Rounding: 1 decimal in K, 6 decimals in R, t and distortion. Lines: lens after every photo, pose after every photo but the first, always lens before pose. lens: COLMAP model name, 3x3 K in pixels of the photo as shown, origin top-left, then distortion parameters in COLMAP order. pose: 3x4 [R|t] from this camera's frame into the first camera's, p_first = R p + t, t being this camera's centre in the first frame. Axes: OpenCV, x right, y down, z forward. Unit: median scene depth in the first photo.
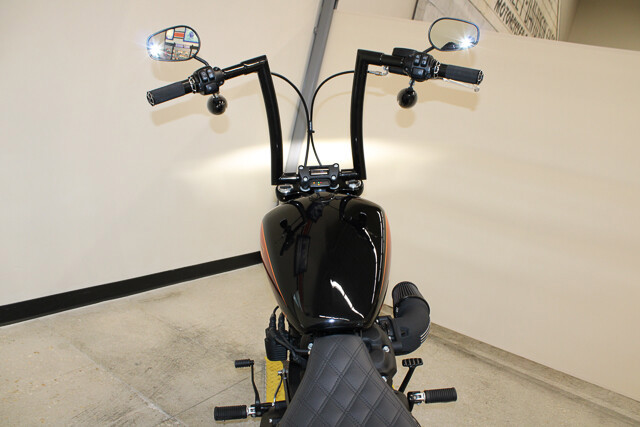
lens RADIAL K [[533.6, 0, 320.0], [0, 533.6, 213.5], [0, 0, 1]] dist [-0.160019, 0.146693]
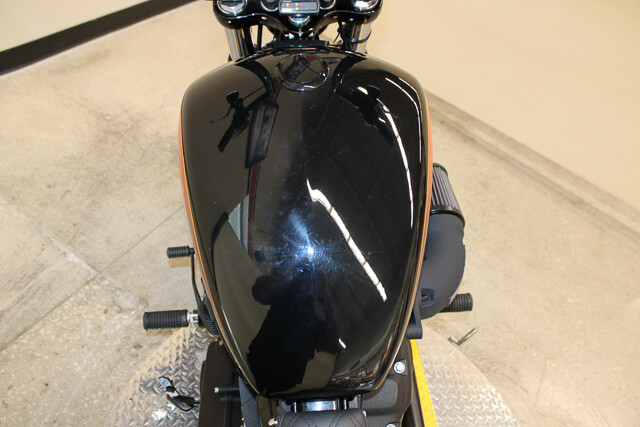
lens RADIAL K [[533.6, 0, 320.0], [0, 533.6, 213.5], [0, 0, 1]] dist [-0.160019, 0.146693]
pose [[0.997567, 0.028683, 0.063540, -0.004225], [-0.059512, 0.825092, 0.561856, -0.129899], [-0.036311, -0.564271, 0.824791, 0.350790]]
